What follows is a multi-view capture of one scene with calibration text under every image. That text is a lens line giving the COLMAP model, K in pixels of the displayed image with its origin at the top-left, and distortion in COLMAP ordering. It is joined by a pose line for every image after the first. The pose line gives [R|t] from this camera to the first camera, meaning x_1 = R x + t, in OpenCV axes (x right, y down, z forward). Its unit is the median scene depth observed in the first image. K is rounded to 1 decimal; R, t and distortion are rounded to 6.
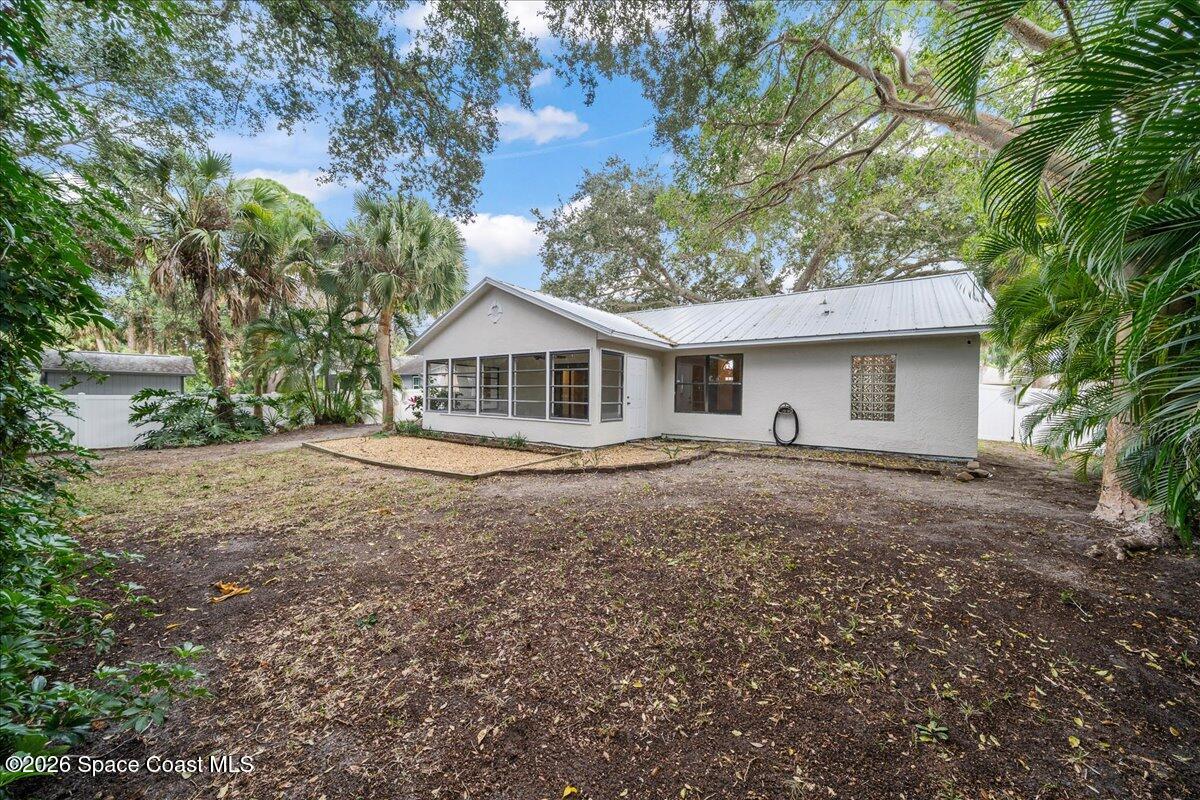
lens RADIAL K [[412.8, 0, 600.5], [0, 412.8, 396.2], [0, 0, 1]] dist [-0.000418, -0.000003]
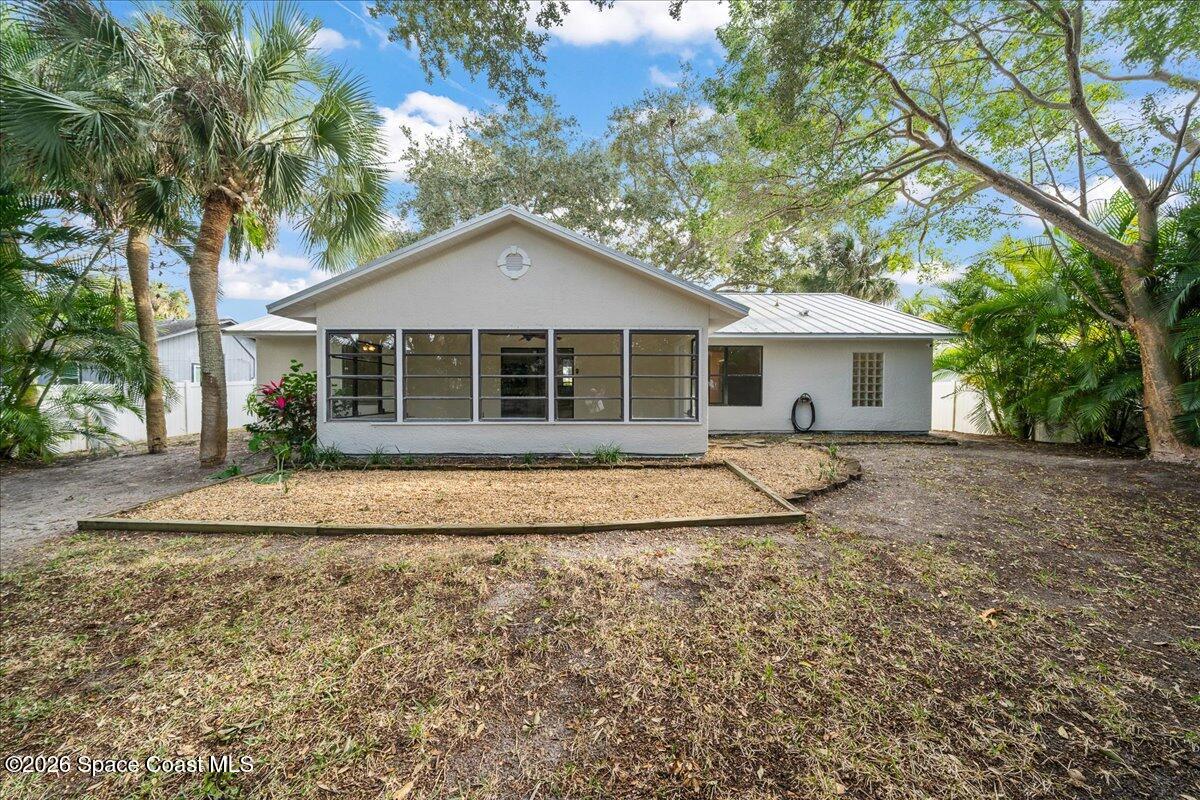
lens RADIAL K [[412.8, 0, 600.5], [0, 412.8, 396.2], [0, 0, 1]] dist [-0.000418, -0.000003]
pose [[0.801688, -0.021771, 0.597345, -0.584210], [0.011822, 0.999719, 0.020571, -0.004096], [-0.597625, -0.009430, 0.801720, 0.422521]]
